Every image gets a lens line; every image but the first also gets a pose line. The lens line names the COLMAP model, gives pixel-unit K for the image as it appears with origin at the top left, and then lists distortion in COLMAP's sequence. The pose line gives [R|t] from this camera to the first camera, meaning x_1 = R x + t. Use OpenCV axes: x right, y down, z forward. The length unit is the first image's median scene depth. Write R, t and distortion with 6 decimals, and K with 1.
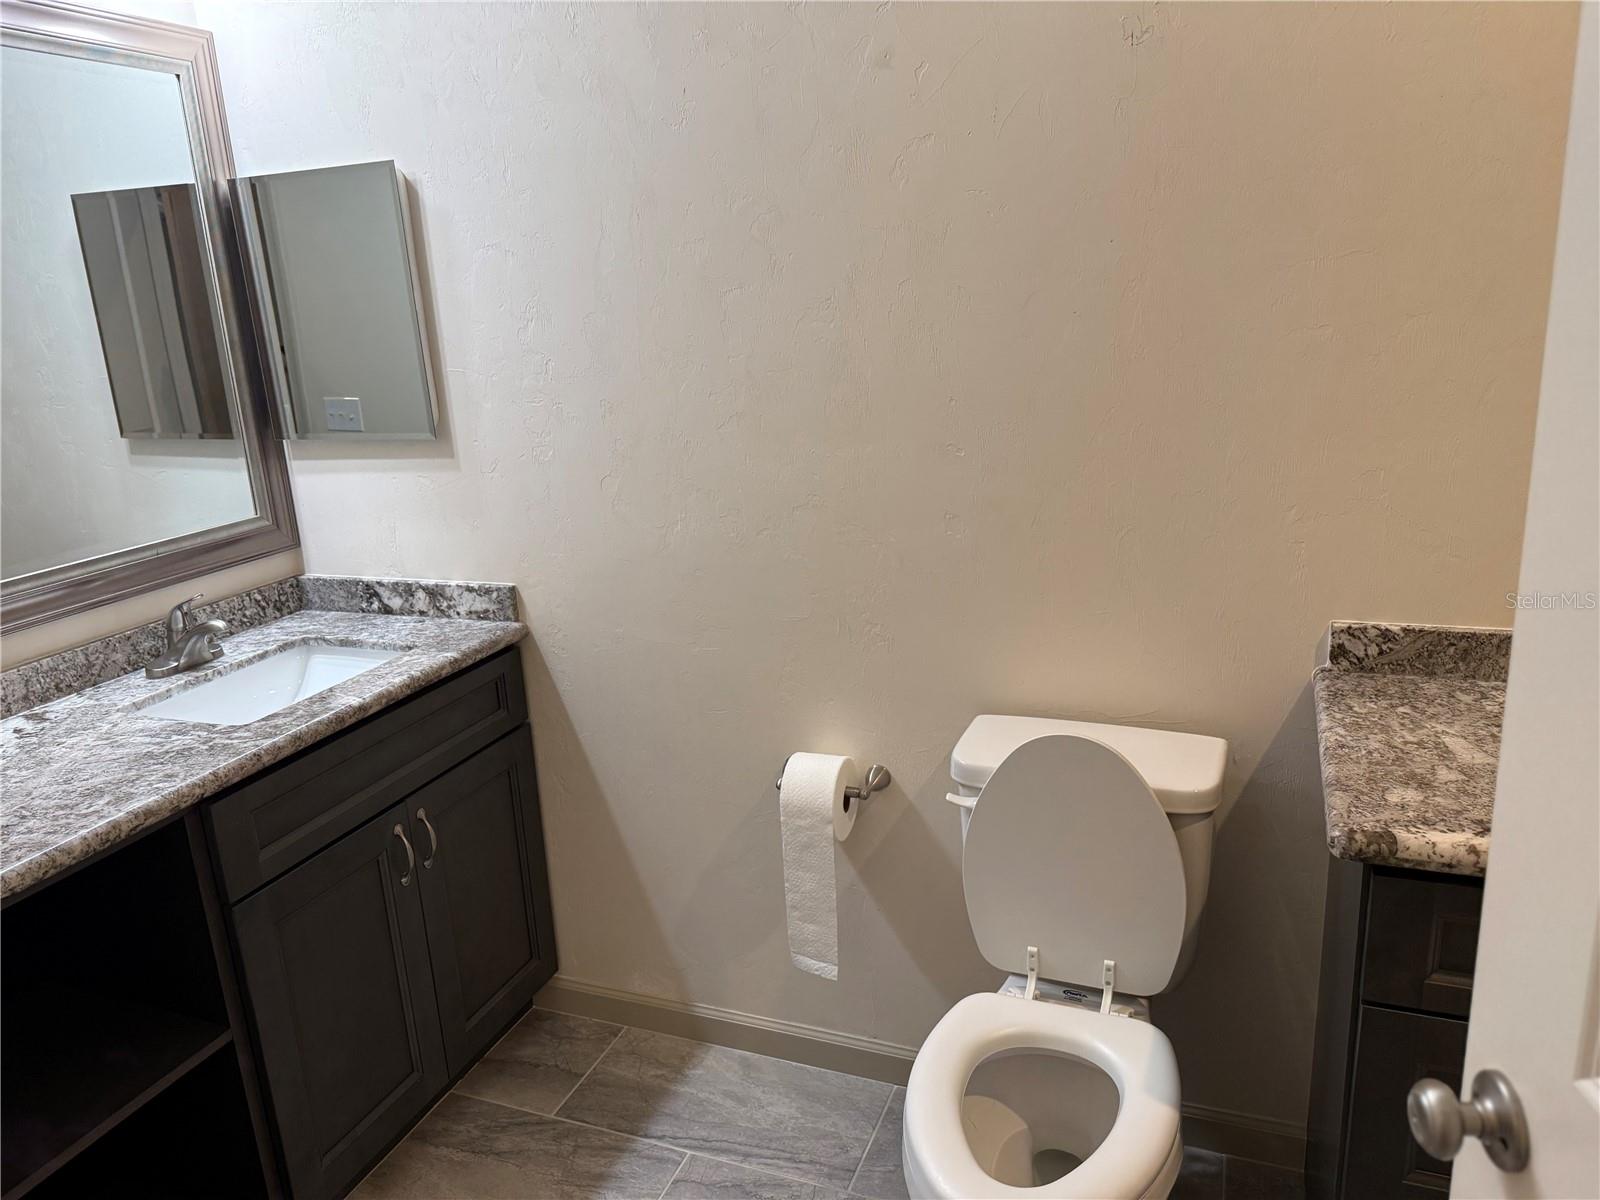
lens RADIAL K [[1115.2, 0, 799.3], [0, 1115.2, 597.1], [0, 0, 1]] dist [0.014395, -0.001379]
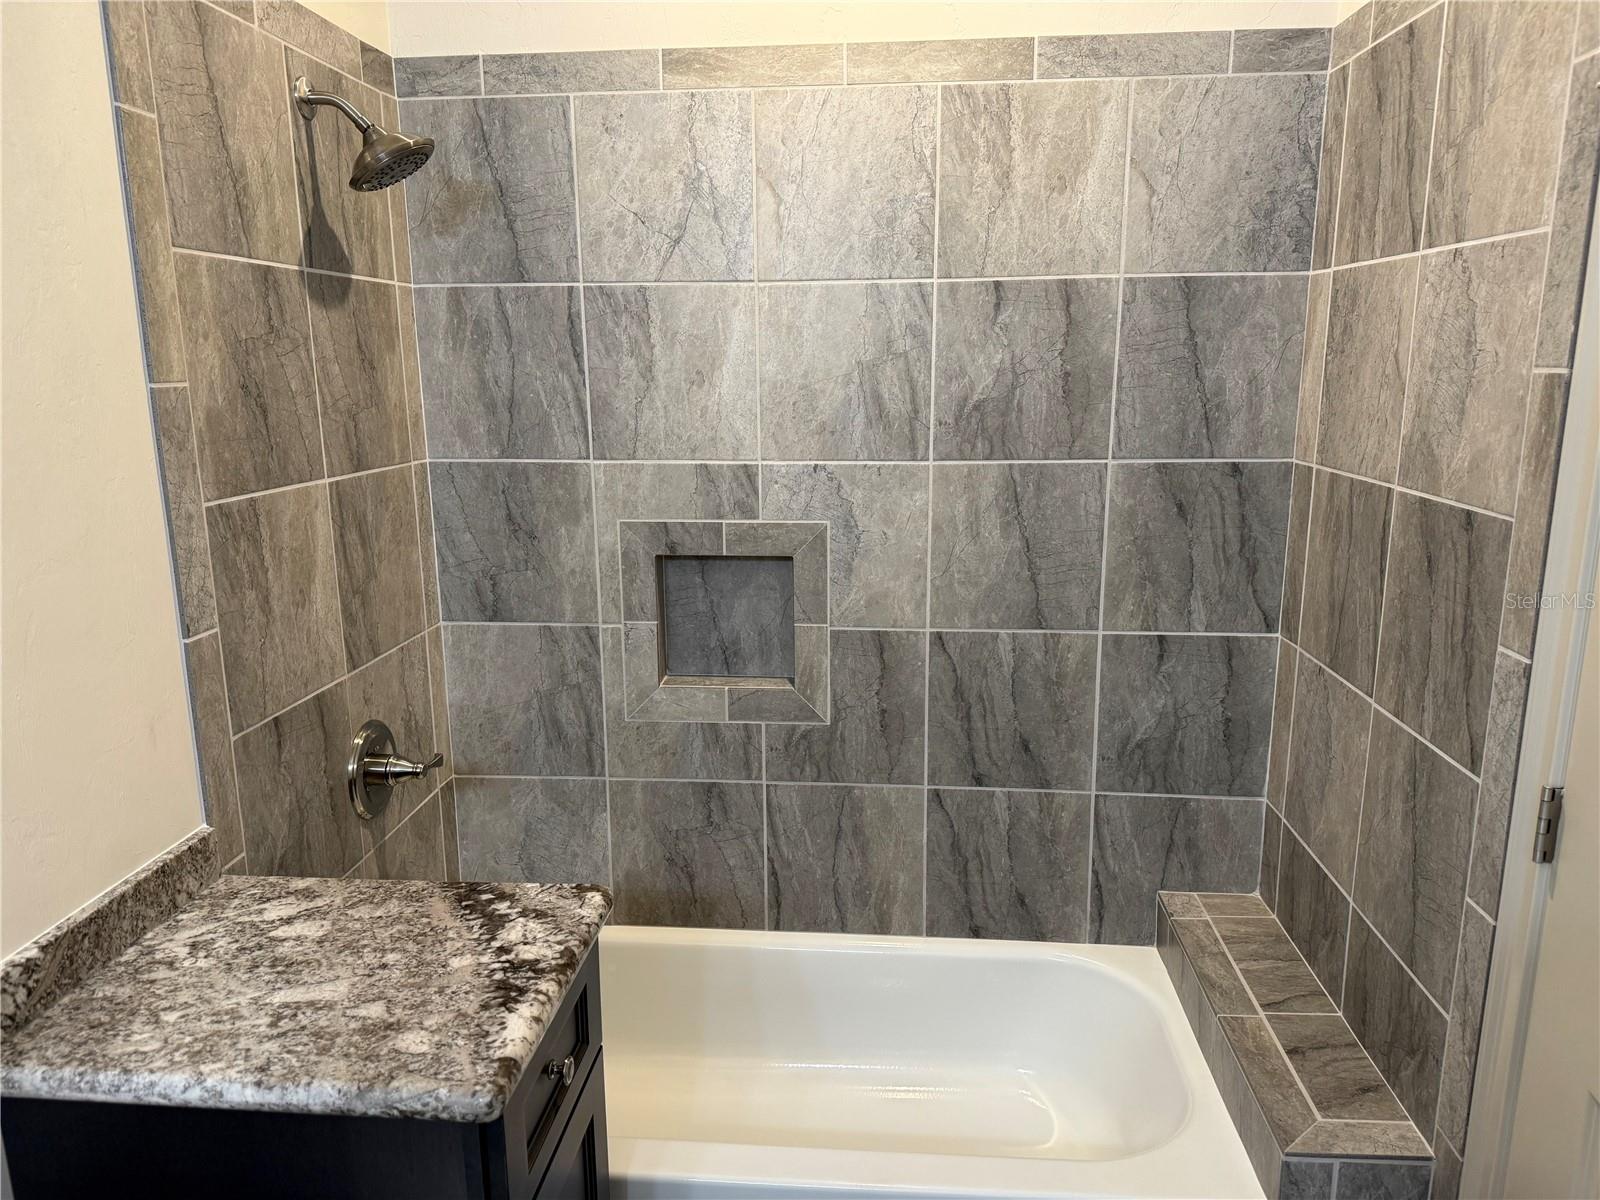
lens RADIAL K [[1115.2, 0, 800.1], [0, 1115.2, 602.3], [0, 0, 1]] dist [0.014395, -0.001379]
pose [[-0.289829, -0.142505, 0.946410, -0.291839], [0.272938, 0.935483, 0.224445, -0.221192], [-0.917335, 0.323362, -0.232235, 0.639204]]
